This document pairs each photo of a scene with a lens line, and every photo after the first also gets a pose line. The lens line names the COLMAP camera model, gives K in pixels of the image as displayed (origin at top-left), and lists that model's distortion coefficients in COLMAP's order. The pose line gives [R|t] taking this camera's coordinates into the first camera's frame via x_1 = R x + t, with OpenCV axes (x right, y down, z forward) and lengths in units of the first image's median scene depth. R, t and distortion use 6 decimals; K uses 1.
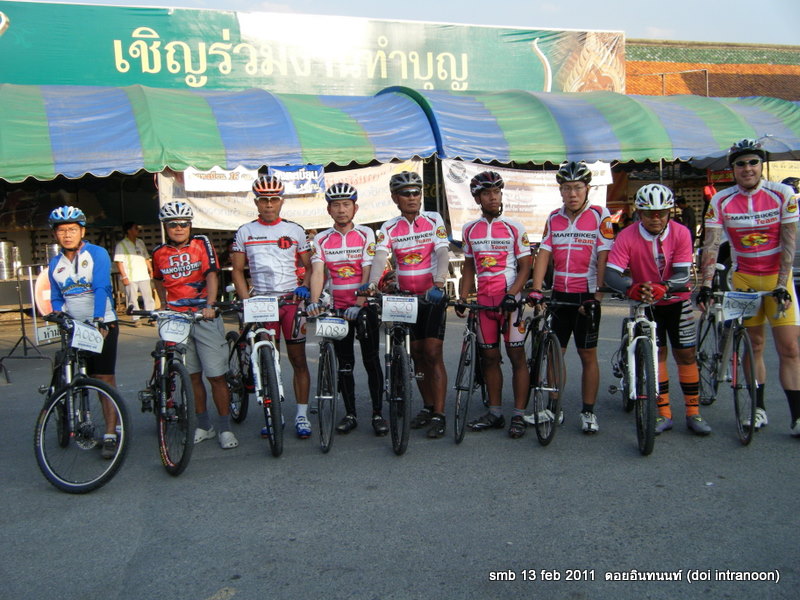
lens RADIAL K [[836.7, 0, 400.0], [0, 836.7, 300.0], [0, 0, 1]] dist [0.112891, 0.014959]
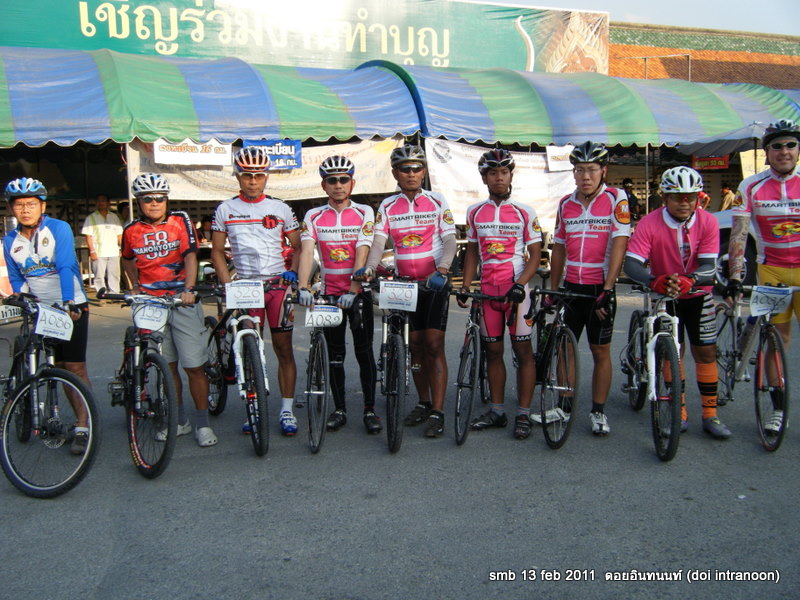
lens RADIAL K [[820.4, 0, 390.5], [0, 820.4, 297.3], [0, 0, 1]] dist [0.101917, -0.007308]
pose [[0.999005, 0.018939, 0.040383, -0.043324], [-0.019813, 0.999575, 0.021367, -0.007933], [-0.039961, -0.022145, 0.998956, 0.099700]]
